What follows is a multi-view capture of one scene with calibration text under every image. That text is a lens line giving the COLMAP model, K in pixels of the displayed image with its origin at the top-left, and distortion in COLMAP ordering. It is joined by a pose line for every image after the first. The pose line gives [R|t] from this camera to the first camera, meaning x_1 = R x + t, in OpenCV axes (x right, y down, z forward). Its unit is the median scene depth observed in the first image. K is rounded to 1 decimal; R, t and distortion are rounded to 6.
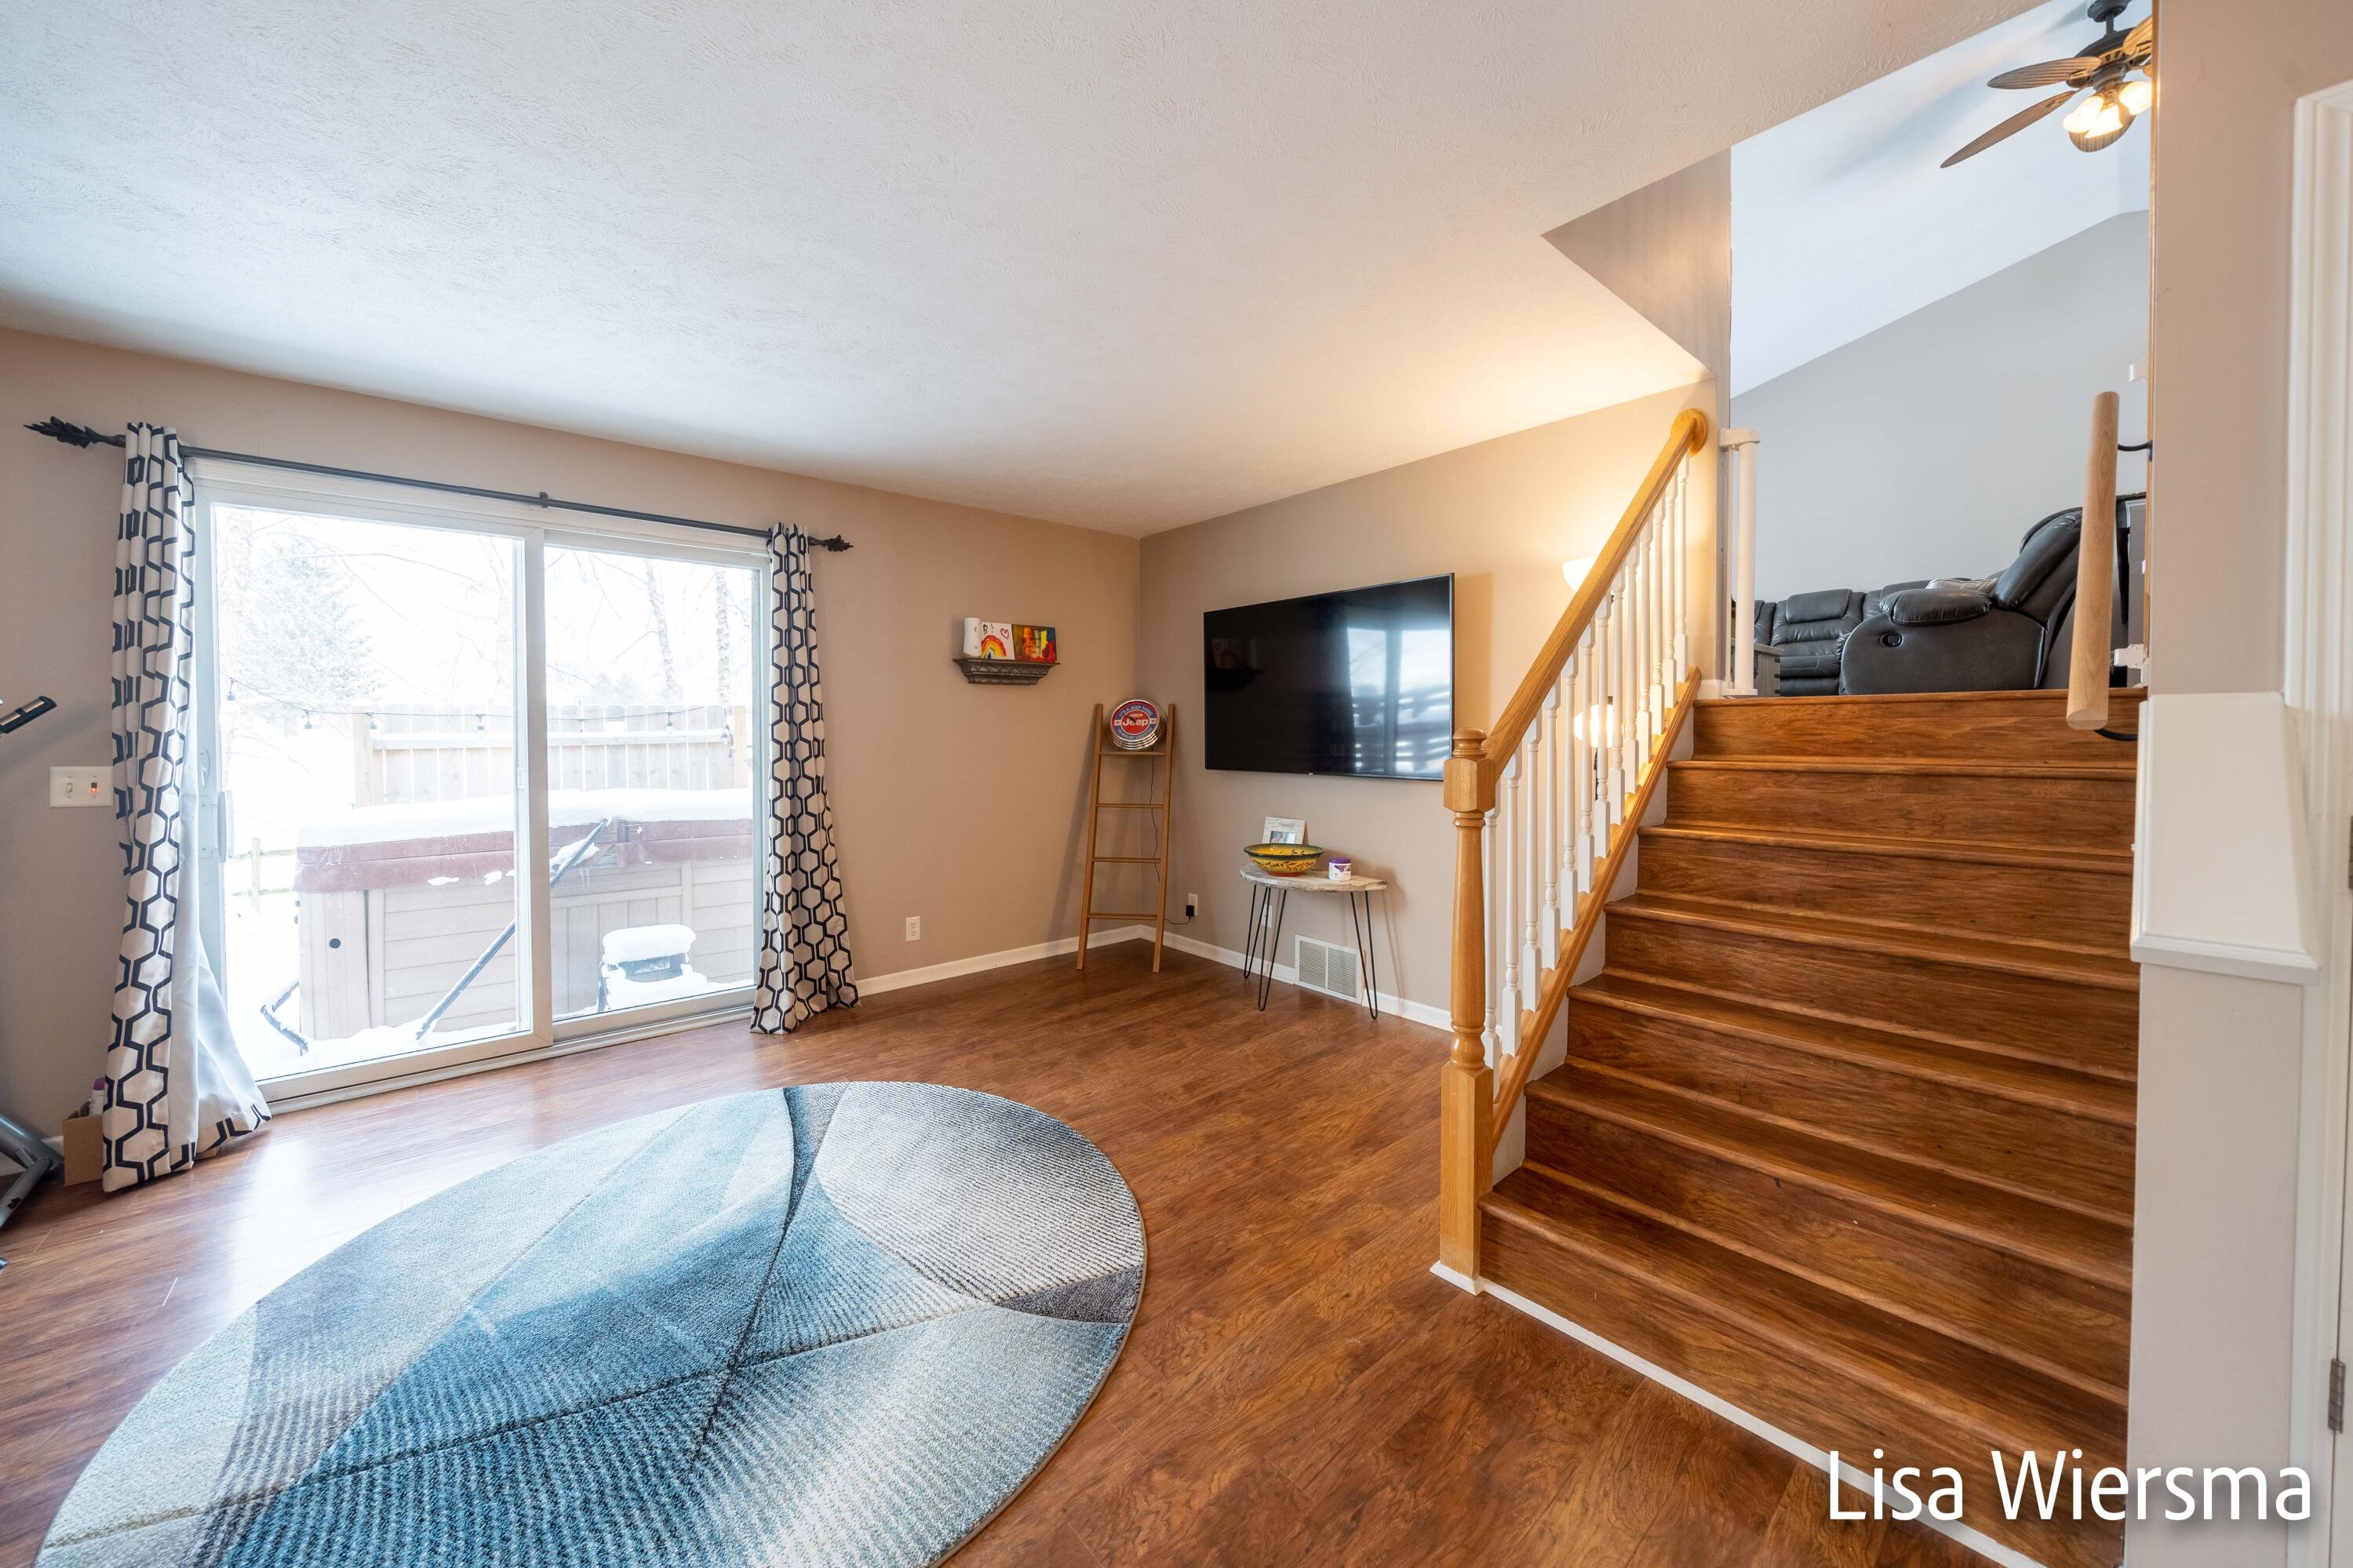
lens RADIAL K [[825.6, 0, 1174.6], [0, 825.6, 758.4], [0, 0, 1]] dist [-0.010948, 0.000338]
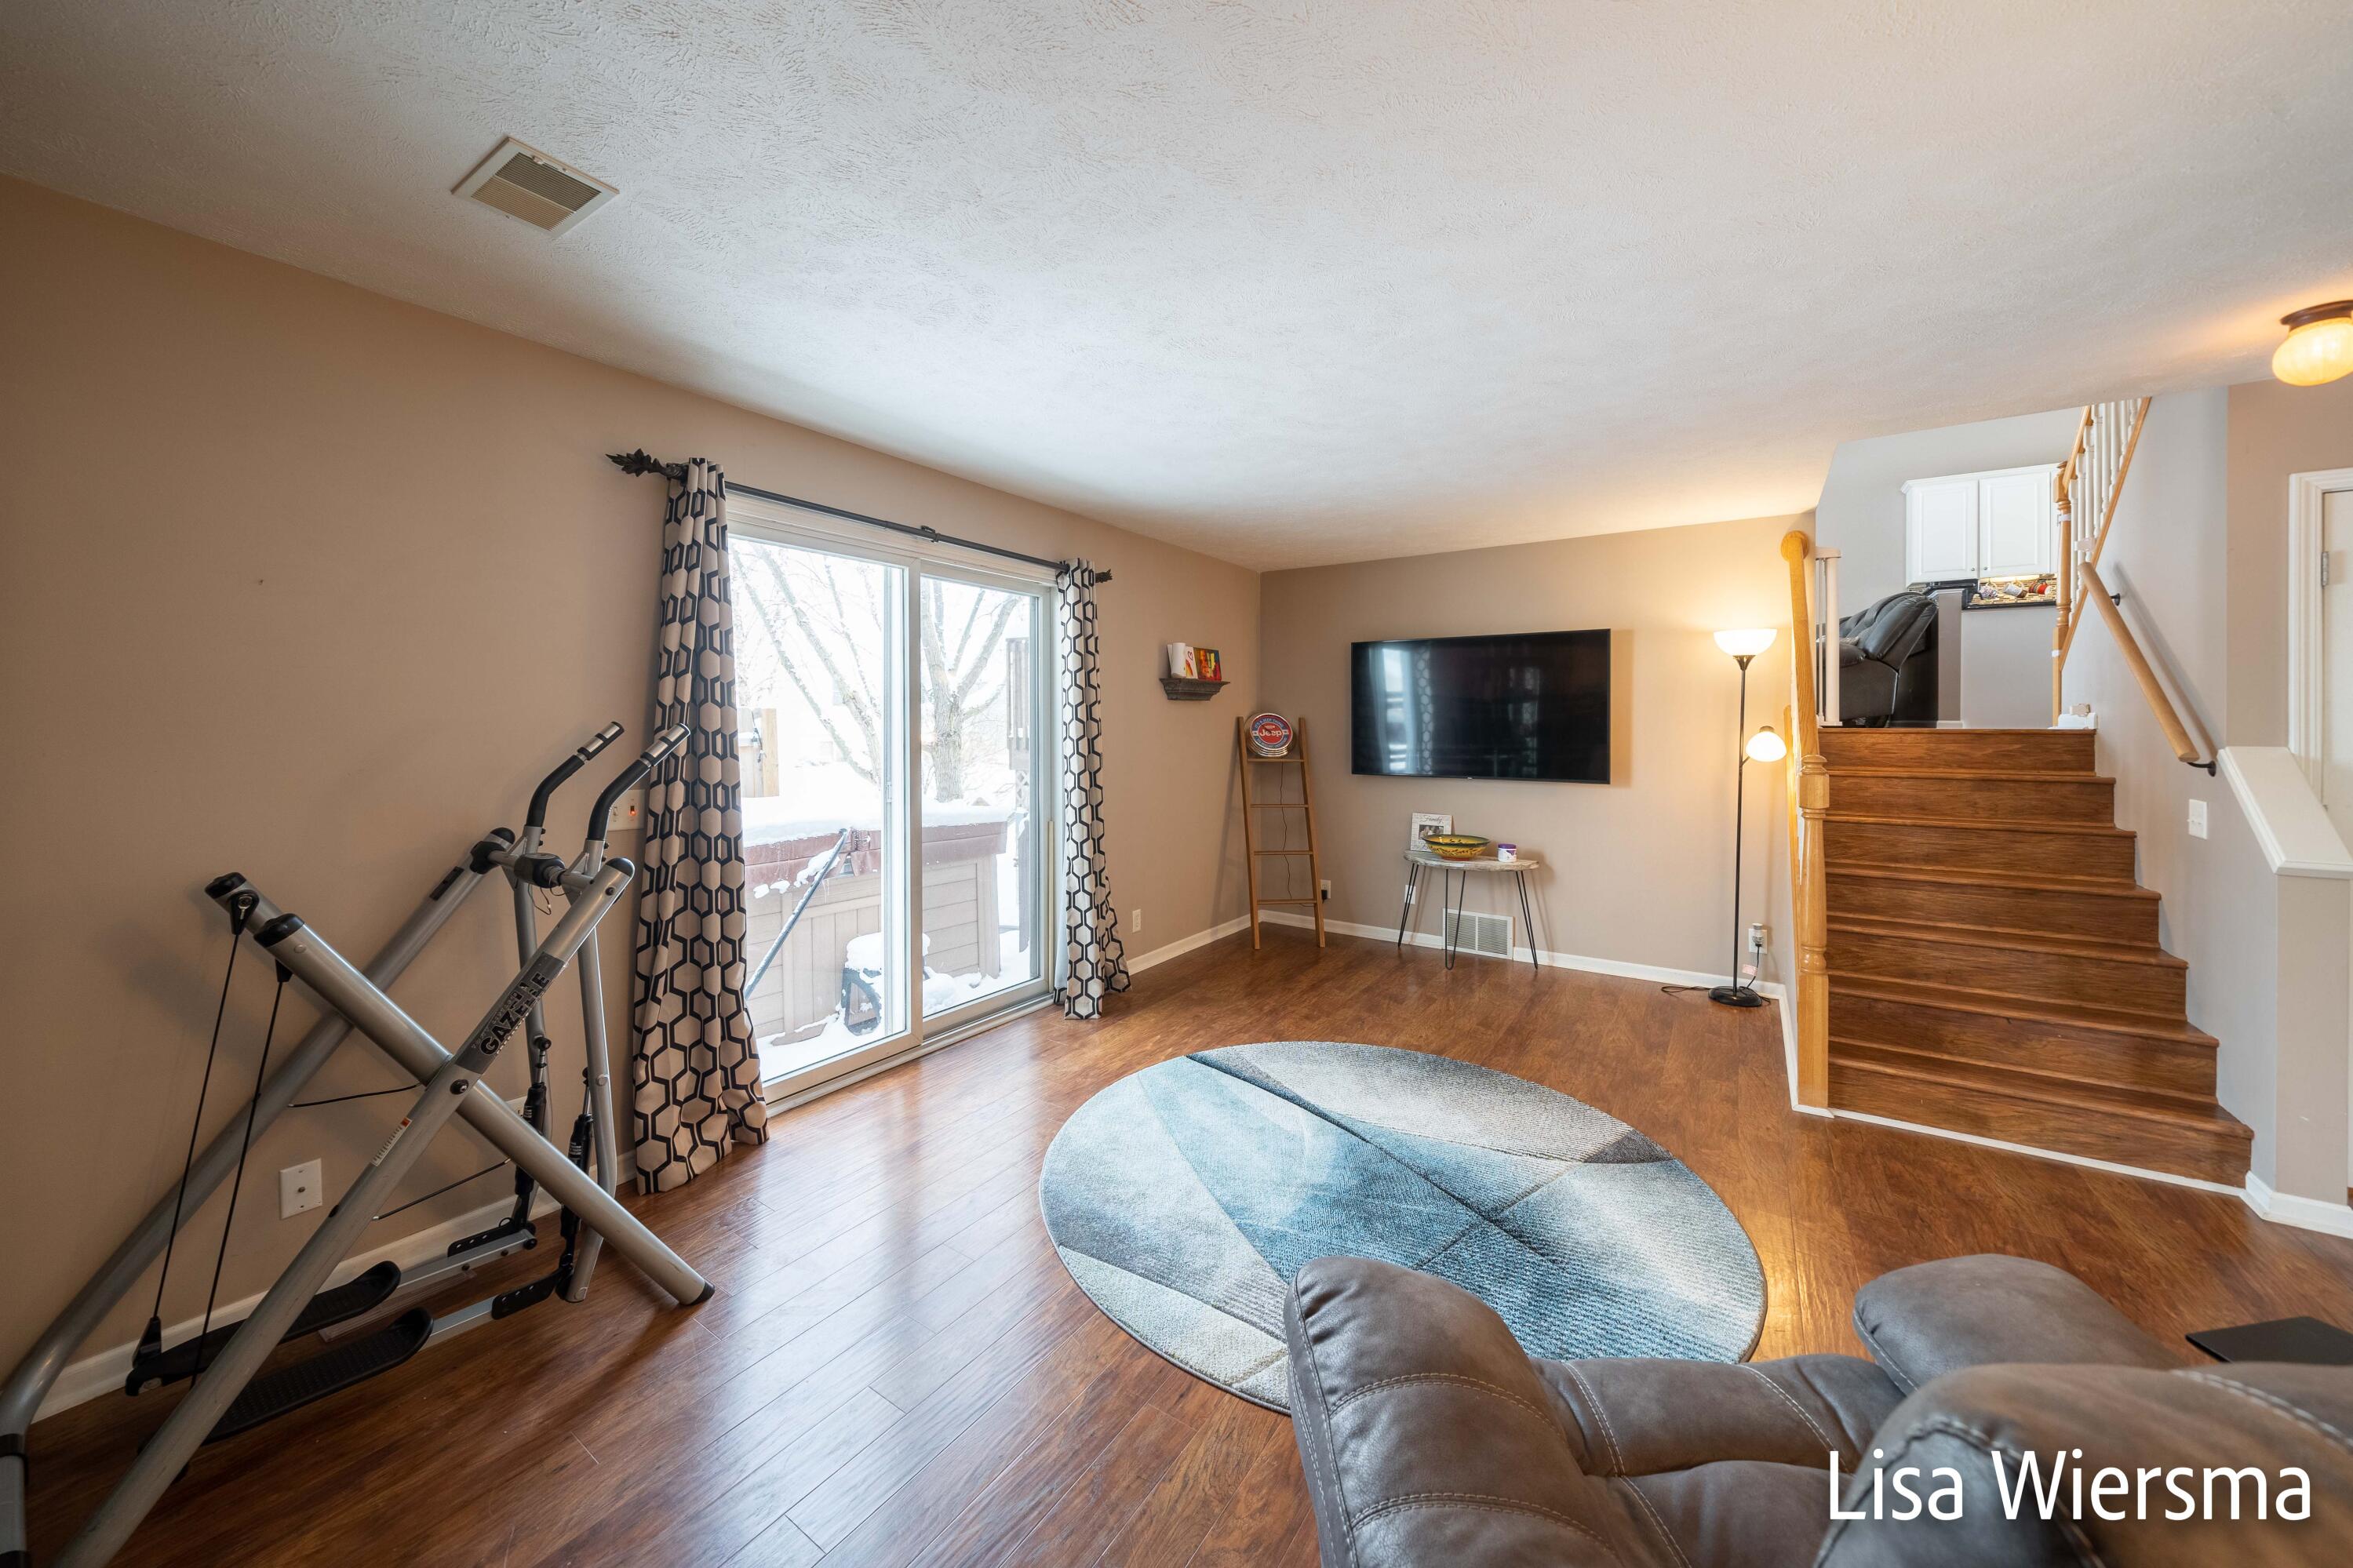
lens RADIAL K [[825.6, 0, 1160.6], [0, 825.6, 733.1], [0, 0, 1]] dist [-0.010948, 0.000338]
pose [[0.969024, 0.003196, 0.246947, -0.966105], [0.002357, 0.999751, -0.022188, -0.037107], [-0.246957, 0.022082, 0.968775, -0.160461]]
